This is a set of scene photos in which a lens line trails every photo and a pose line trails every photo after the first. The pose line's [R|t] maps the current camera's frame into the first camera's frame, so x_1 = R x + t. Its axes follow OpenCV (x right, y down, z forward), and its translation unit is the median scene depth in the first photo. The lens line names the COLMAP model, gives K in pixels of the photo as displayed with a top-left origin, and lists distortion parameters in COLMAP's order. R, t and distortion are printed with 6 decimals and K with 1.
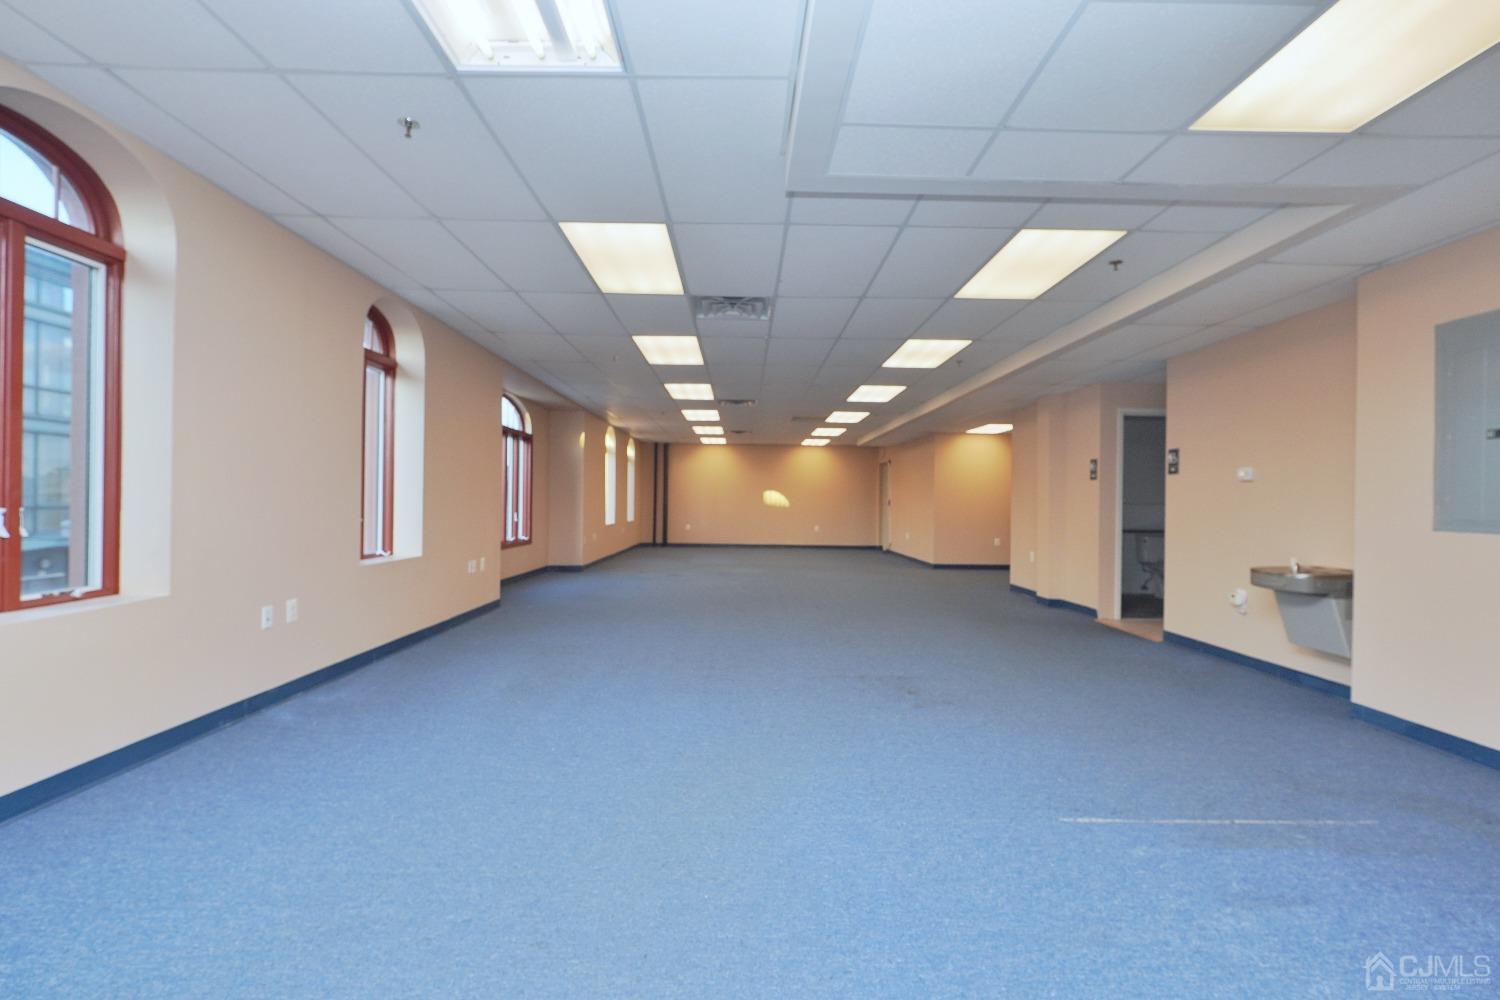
lens RADIAL K [[687.1, 0, 746.4], [0, 687.1, 504.4], [0, 0, 1]] dist [0.093822, 0.000031]
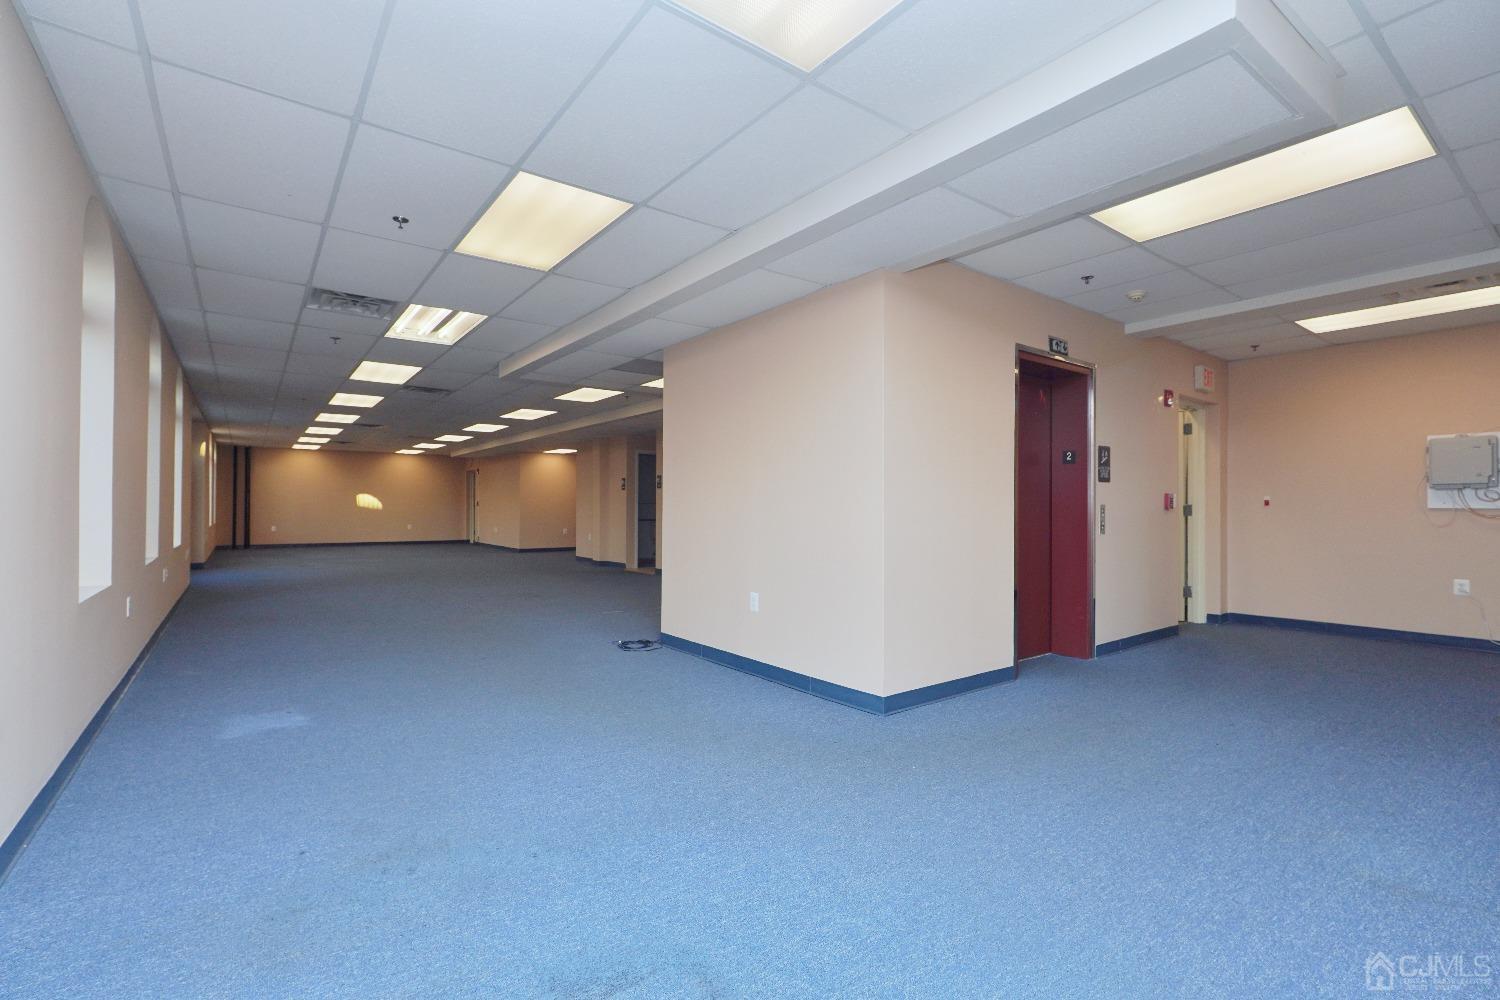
lens RADIAL K [[675.7, 0, 744.8], [0, 675.7, 501.8], [0, 0, 1]] dist [-0.003219, -0.000155]
pose [[0.804209, -0.005696, 0.594319, -0.148253], [0.008011, 0.999967, -0.001257, -0.000647], [-0.594293, 0.005771, 0.804228, -0.299464]]
